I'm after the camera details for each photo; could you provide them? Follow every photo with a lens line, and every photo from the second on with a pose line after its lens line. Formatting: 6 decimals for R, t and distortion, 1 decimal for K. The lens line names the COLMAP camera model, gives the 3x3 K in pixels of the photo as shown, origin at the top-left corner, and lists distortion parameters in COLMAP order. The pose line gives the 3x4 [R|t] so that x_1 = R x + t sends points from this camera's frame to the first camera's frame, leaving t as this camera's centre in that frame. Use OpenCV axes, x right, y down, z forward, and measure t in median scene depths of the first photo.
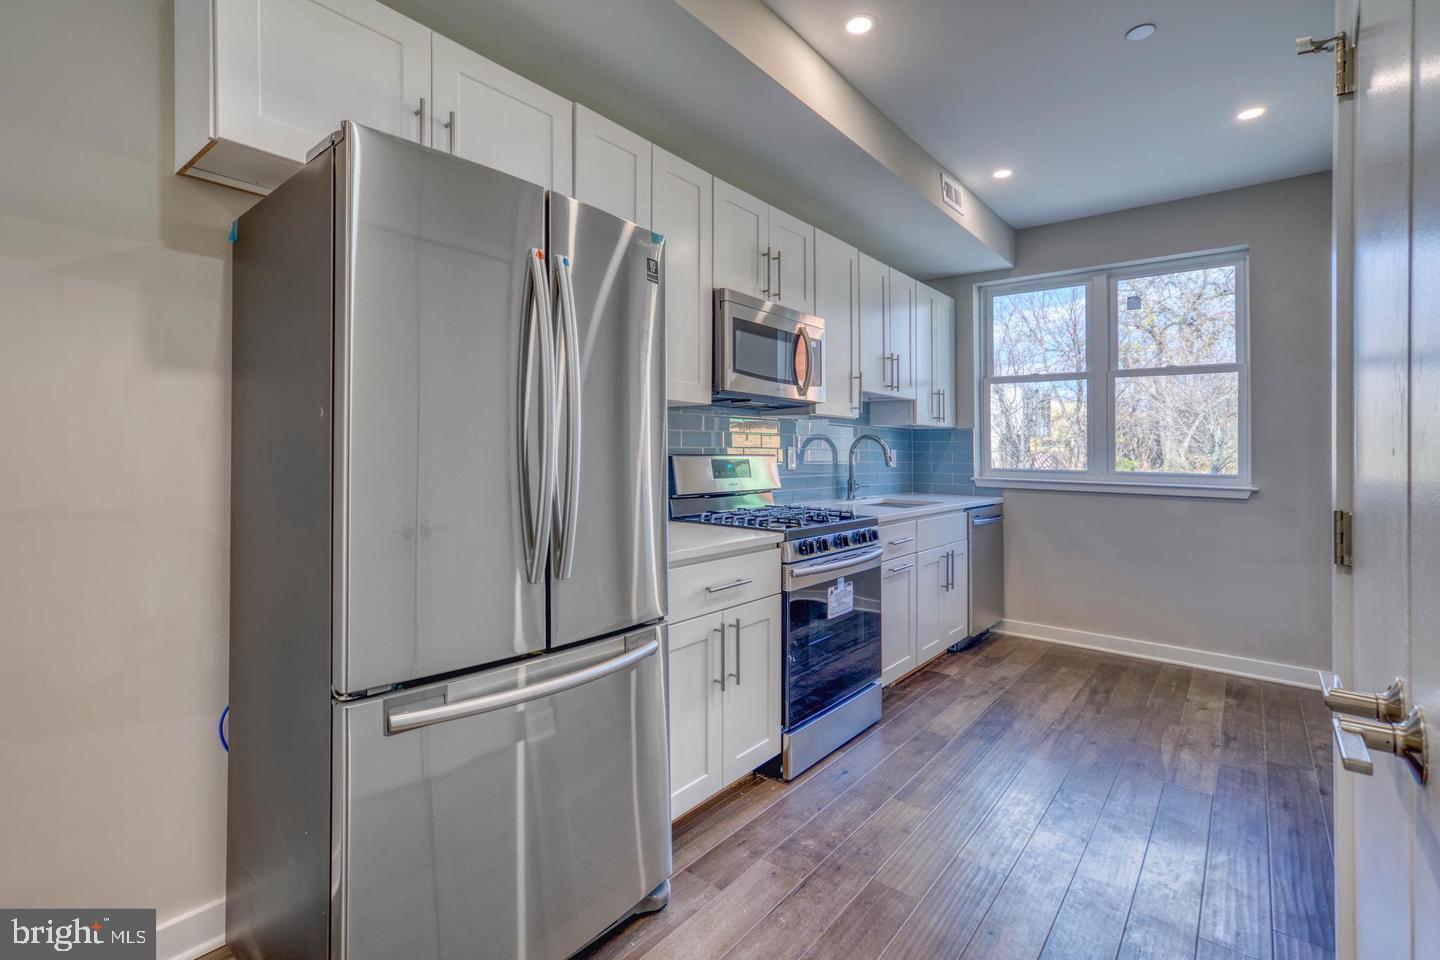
lens RADIAL K [[657.1, 0, 716.4], [0, 657.1, 452.1], [0, 0, 1]] dist [-0.000290, 0.000013]
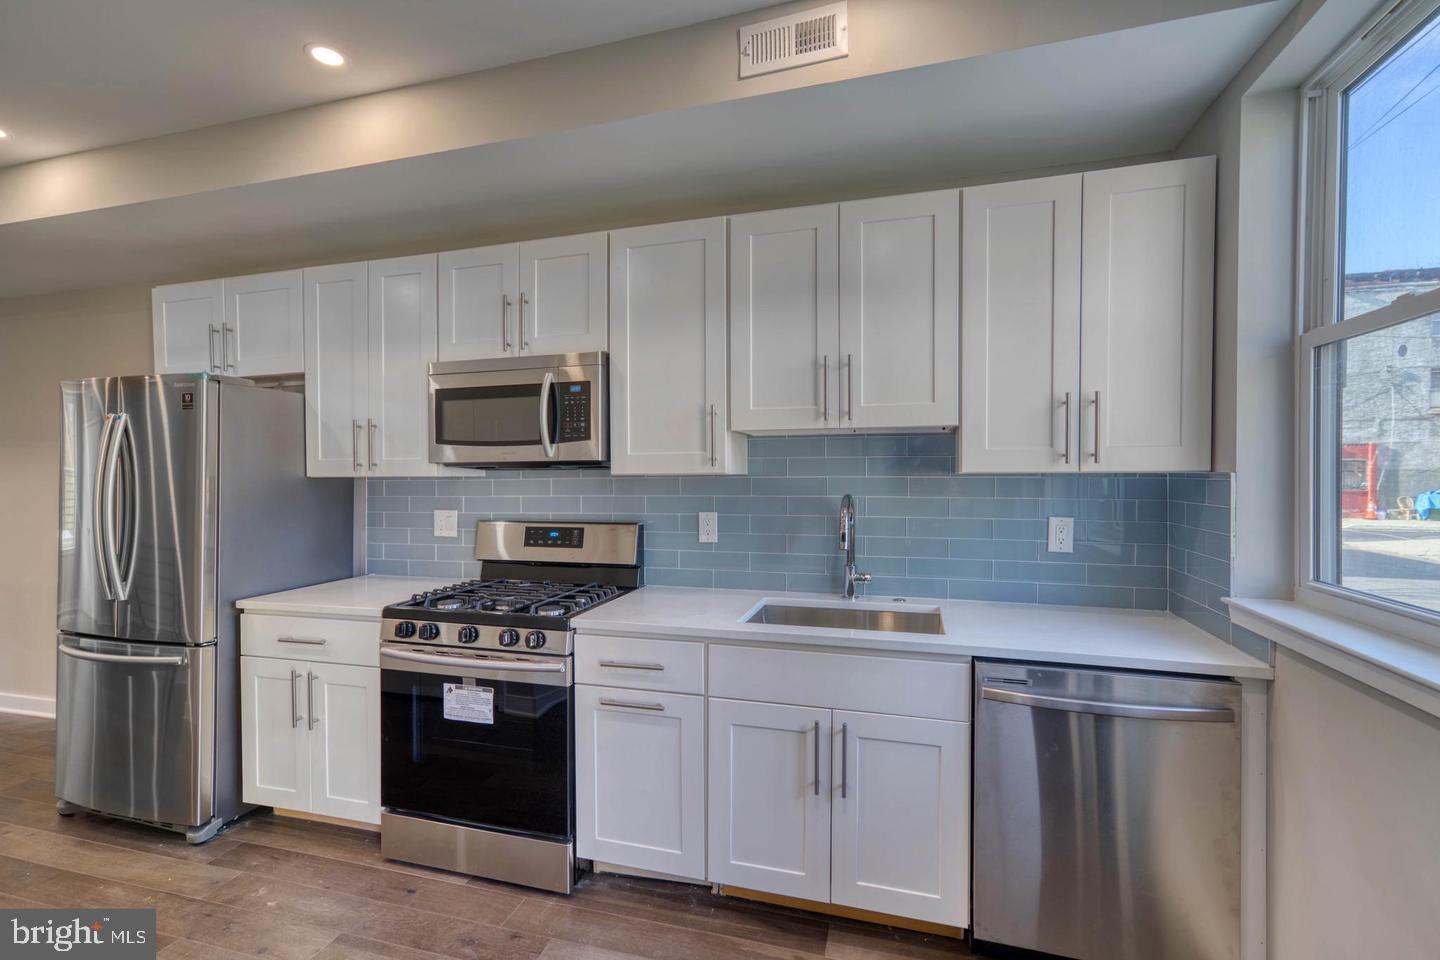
lens RADIAL K [[641.5, 0, 719.9], [0, 641.5, 499.0], [0, 0, 1]] dist [0.014579, 0.000305]
pose [[0.389628, 0.017608, -0.920804, 1.088141], [0.009365, 0.999690, 0.023080, -0.055487], [0.920925, -0.017616, 0.389342, 0.992228]]
